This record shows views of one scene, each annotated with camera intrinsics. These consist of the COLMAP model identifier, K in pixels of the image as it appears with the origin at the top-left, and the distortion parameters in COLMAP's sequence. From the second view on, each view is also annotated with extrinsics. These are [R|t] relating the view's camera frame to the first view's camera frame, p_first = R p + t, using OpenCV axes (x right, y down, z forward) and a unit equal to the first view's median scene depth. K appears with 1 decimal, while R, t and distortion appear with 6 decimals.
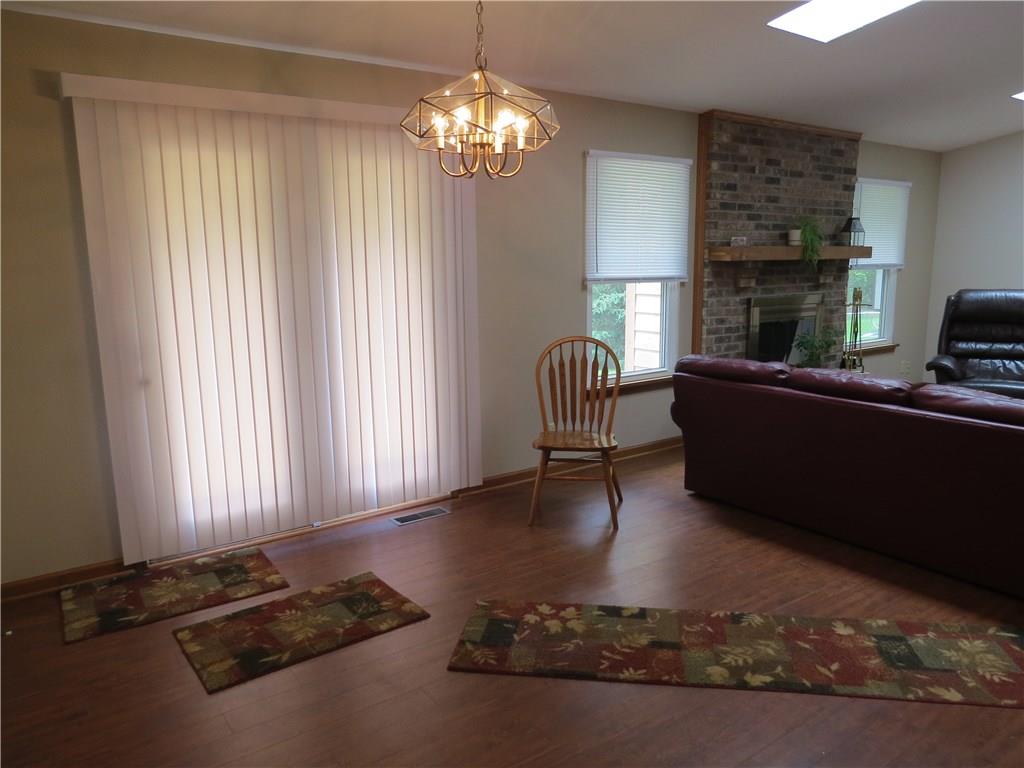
lens RADIAL K [[727.9, 0, 509.0], [0, 727.9, 386.6], [0, 0, 1]] dist [-0.021973, 0.007902]
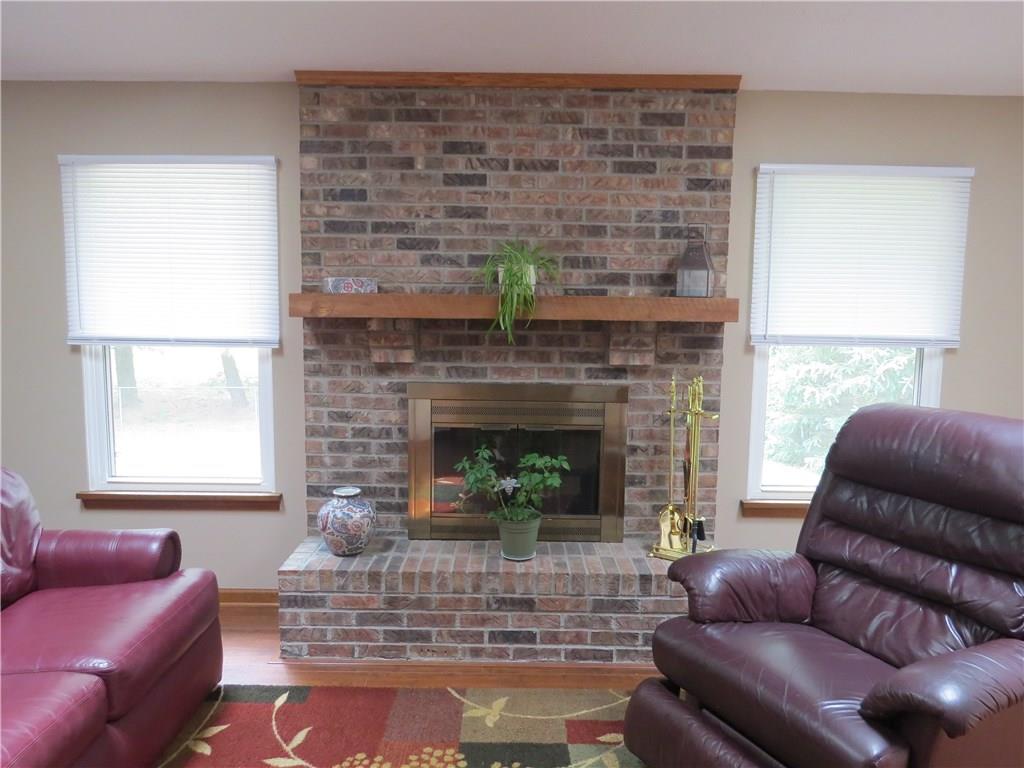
lens RADIAL K [[727.9, 0, 518.1], [0, 727.9, 381.5], [0, 0, 1]] dist [-0.021973, 0.007902]
pose [[0.824056, 0.082524, -0.560466, 0.734740], [-0.119276, 0.992430, -0.029244, -0.116687], [0.553810, 0.090949, 0.827661, 0.570694]]
